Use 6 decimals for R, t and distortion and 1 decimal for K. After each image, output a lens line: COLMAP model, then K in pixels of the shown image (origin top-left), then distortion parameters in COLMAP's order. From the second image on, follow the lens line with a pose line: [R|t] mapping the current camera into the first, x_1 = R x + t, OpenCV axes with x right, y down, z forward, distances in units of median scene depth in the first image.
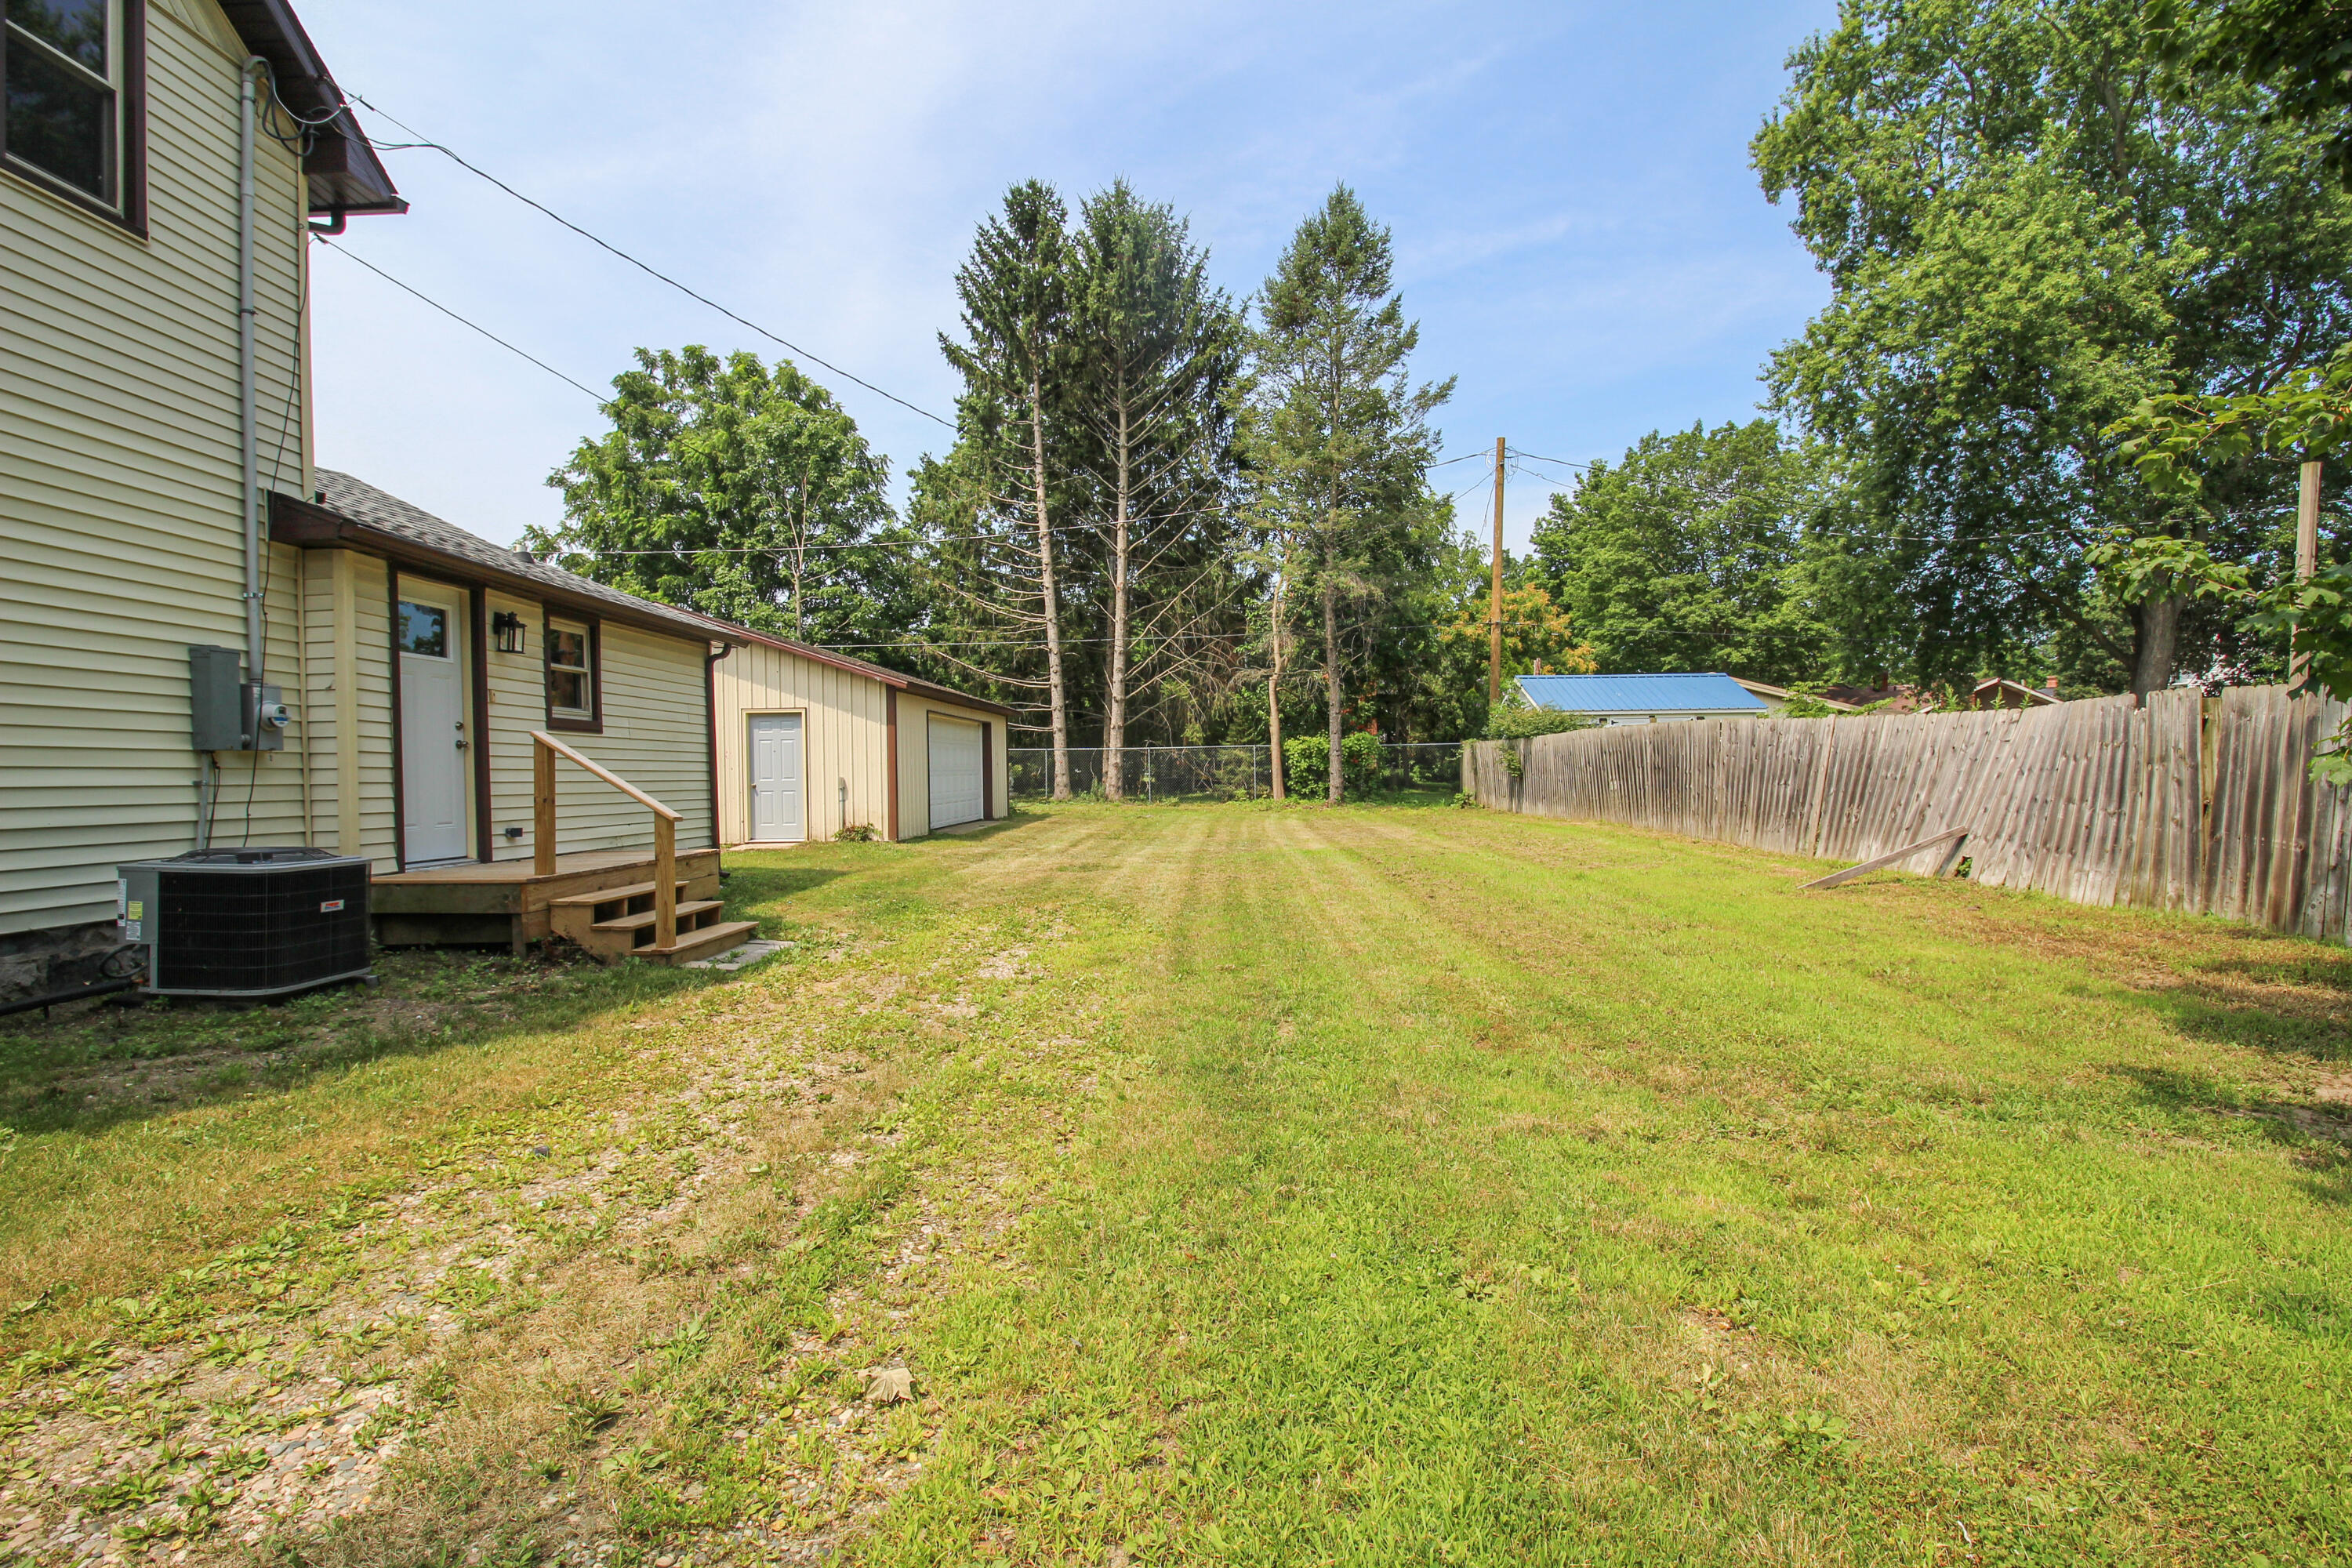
lens RADIAL K [[1091.0, 0, 1176.0], [0, 1091.0, 784.0], [0, 0, 1]] dist [-0.000288, -0.012495]
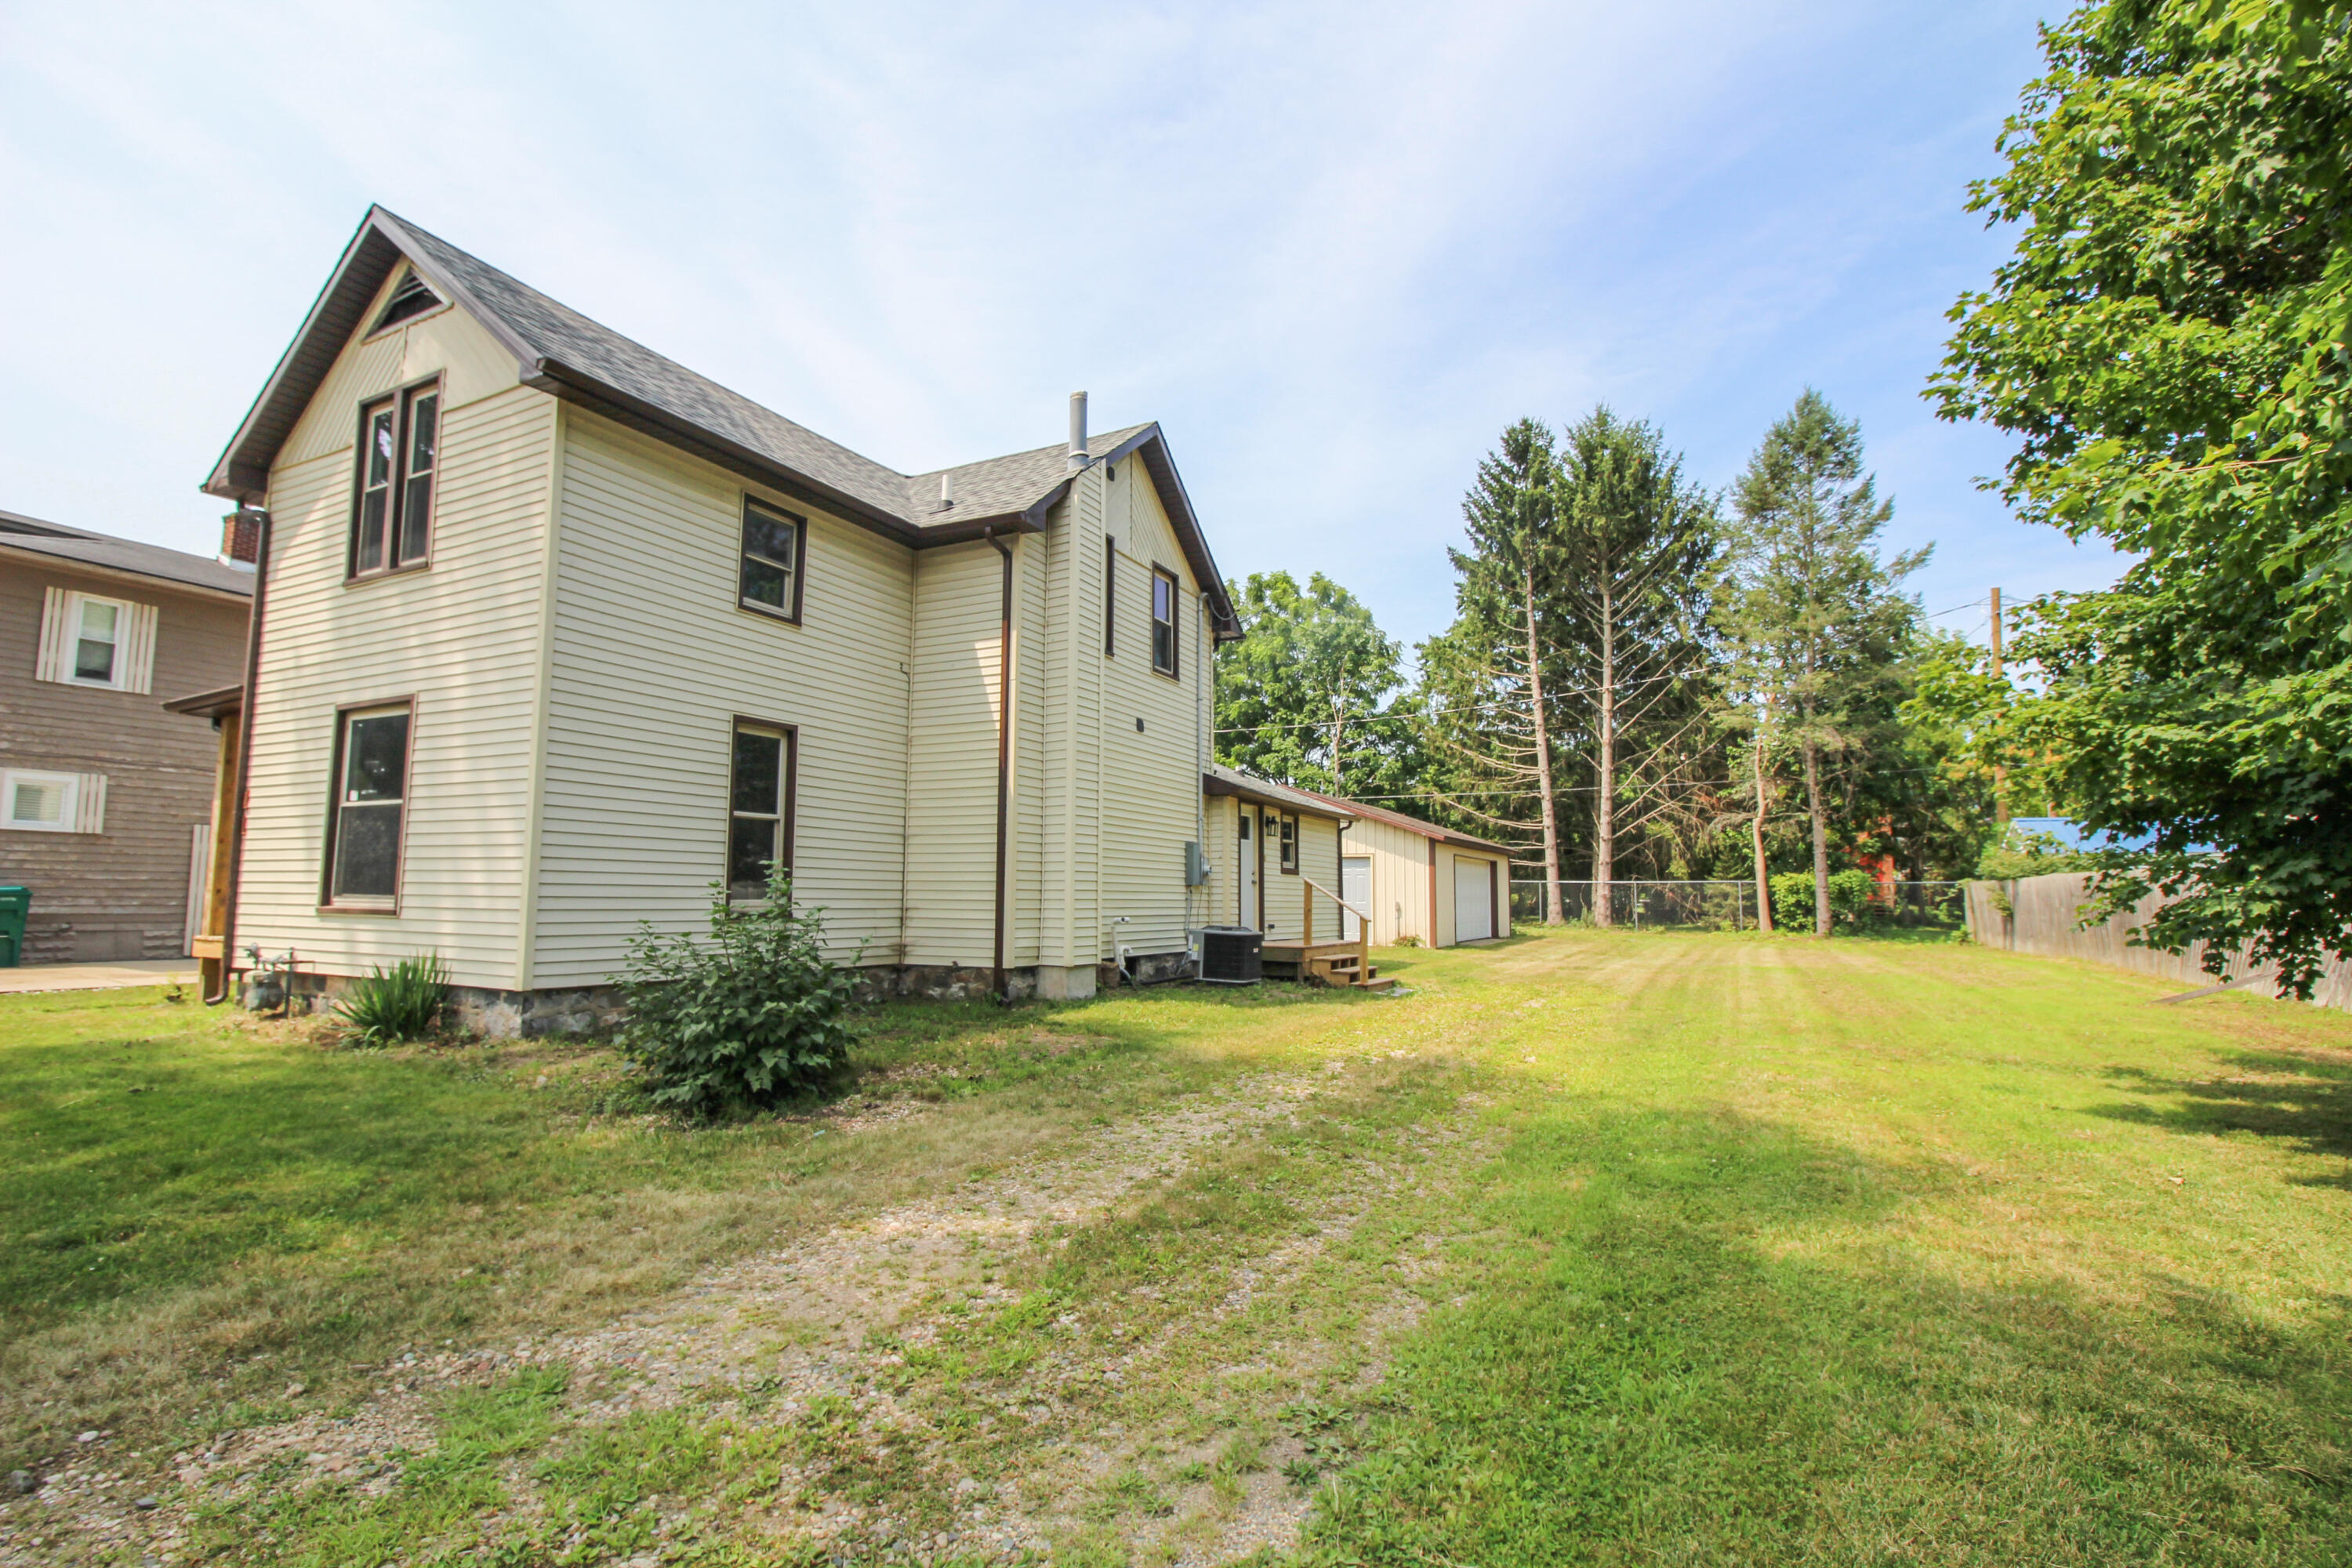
lens RADIAL K [[1084.5, 0, 1170.7], [0, 1084.5, 793.2], [0, 0, 1]] dist [0.001382, -0.012860]
pose [[0.905403, -0.018635, -0.424144, 0.018094], [-0.026546, 0.994597, -0.100364, 0.001503], [0.423722, 0.102129, 0.900016, -0.231873]]
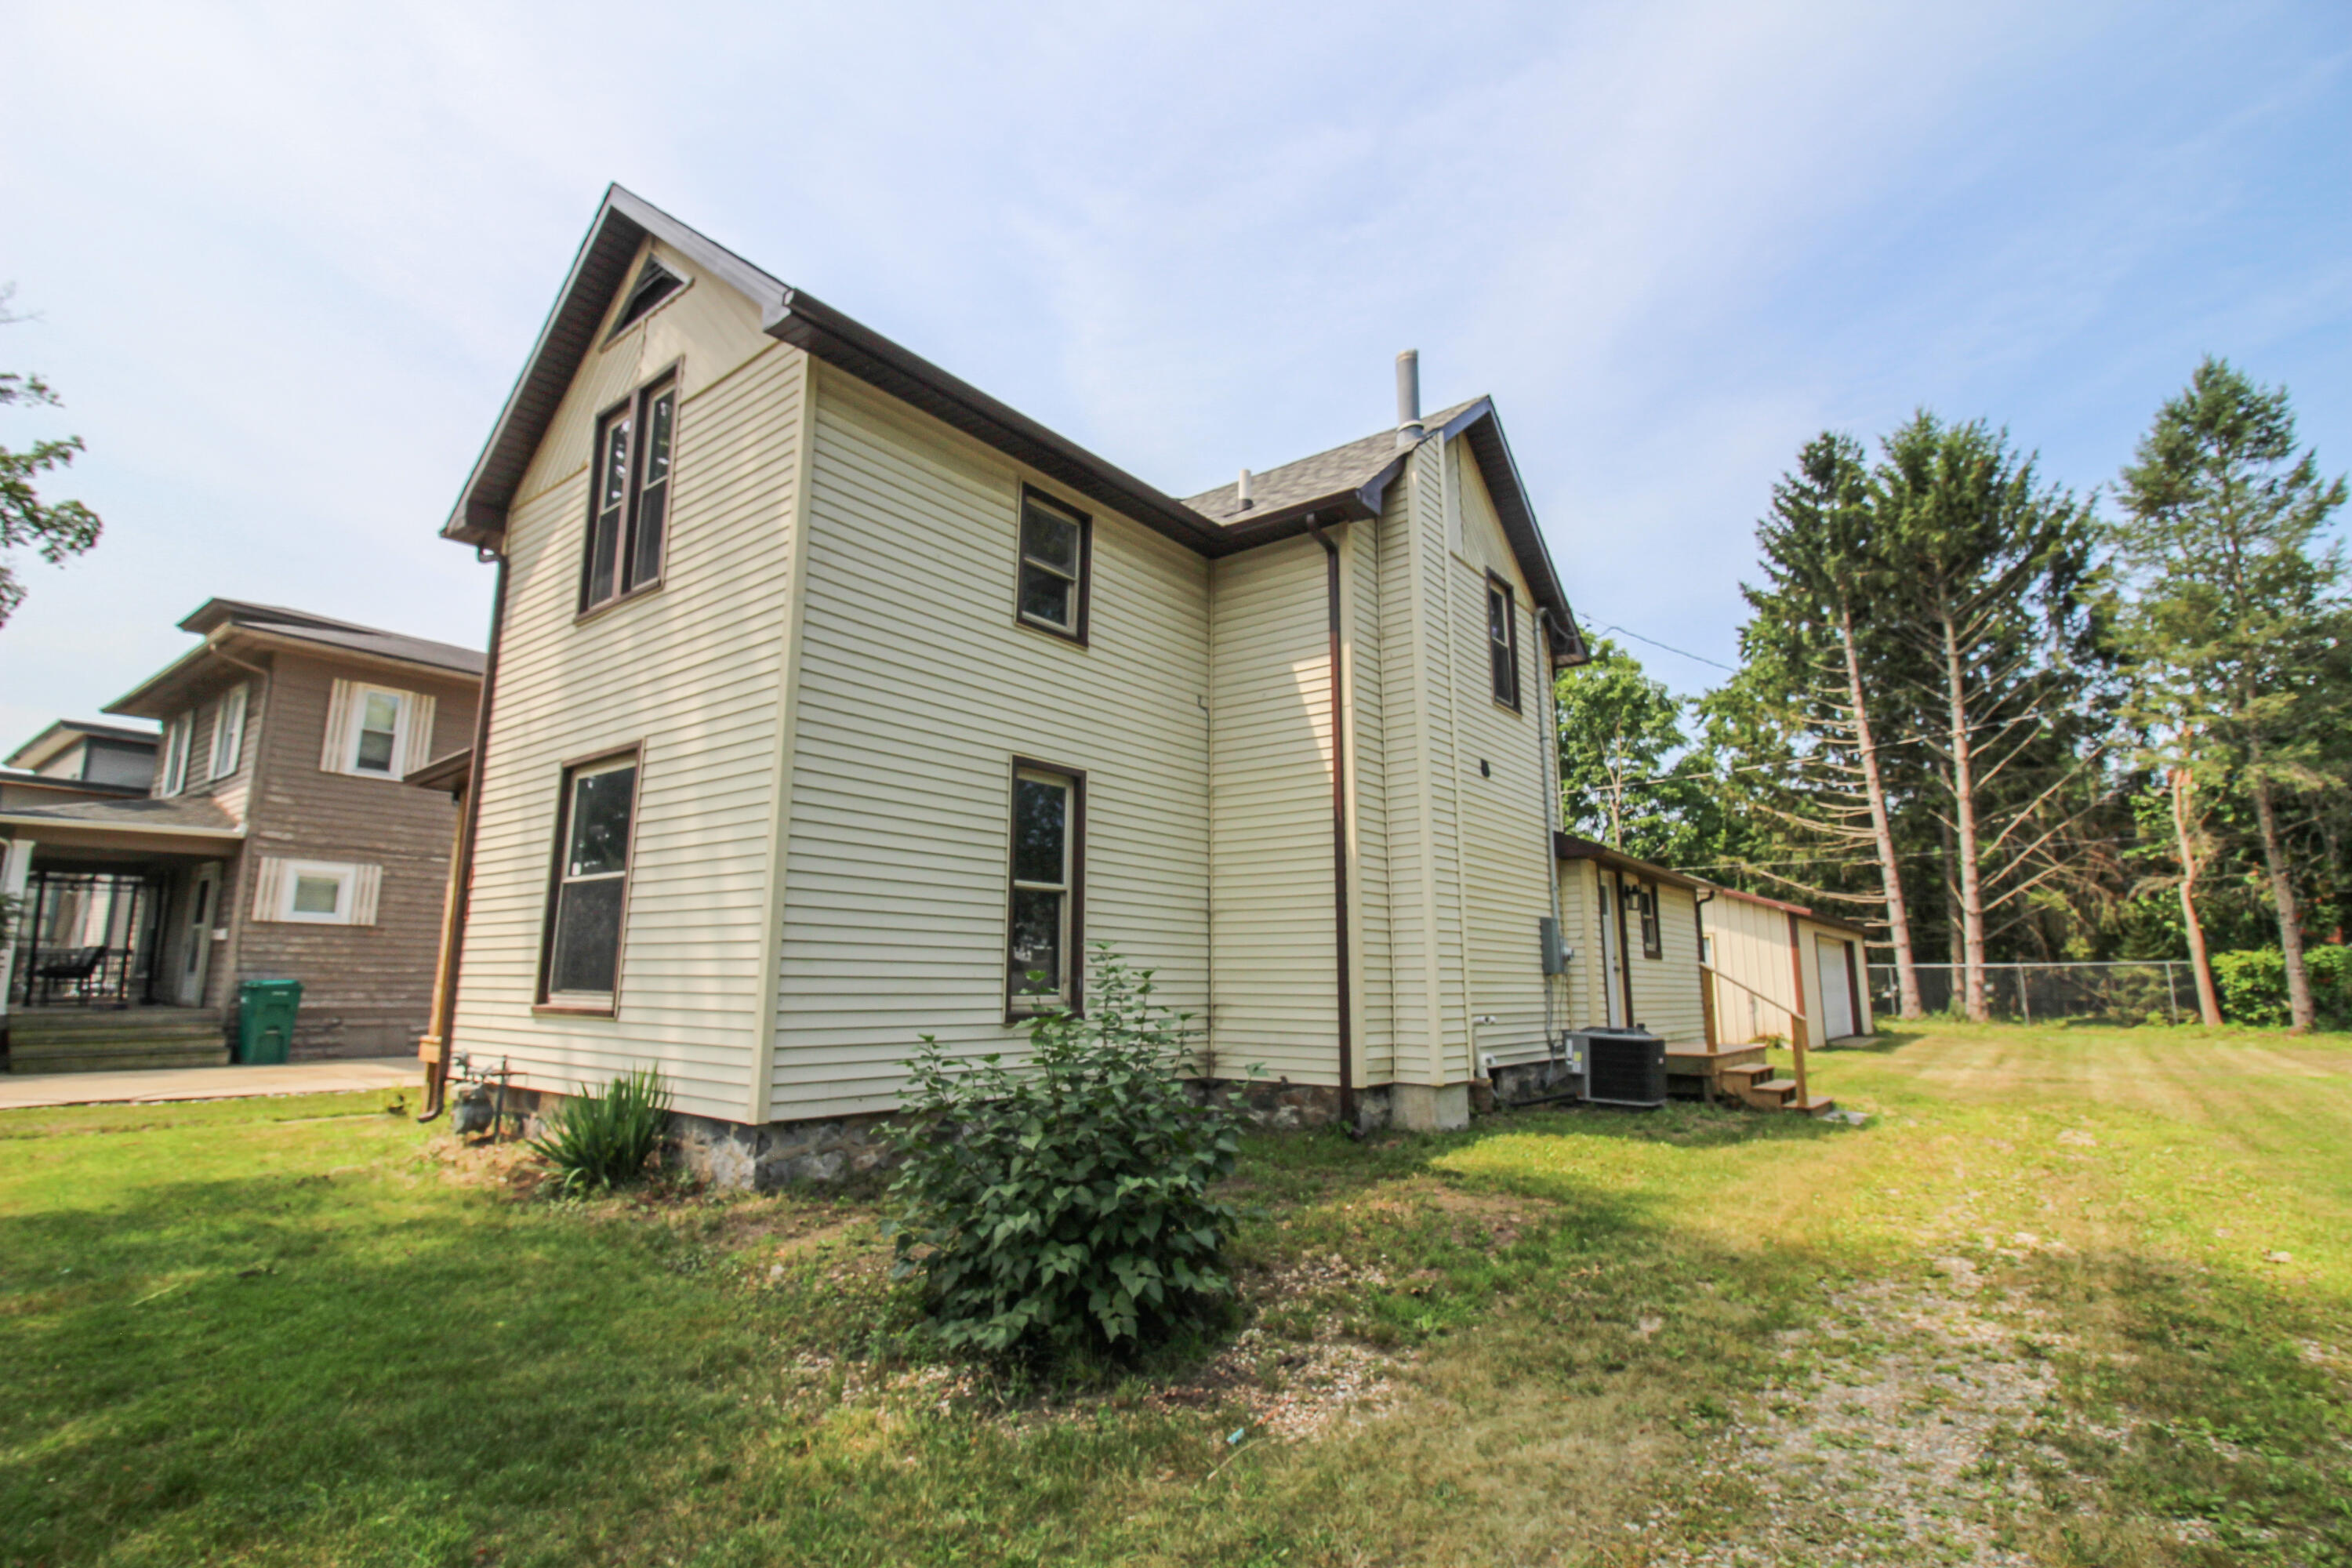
lens RADIAL K [[1091.0, 0, 1176.0], [0, 1091.0, 784.0], [0, 0, 1]] dist [-0.000288, -0.012495]
pose [[0.808732, -0.087234, -0.581672, -0.055194], [-0.024398, 0.983114, -0.181361, 0.000849], [0.587671, 0.160864, 0.792948, -0.179061]]
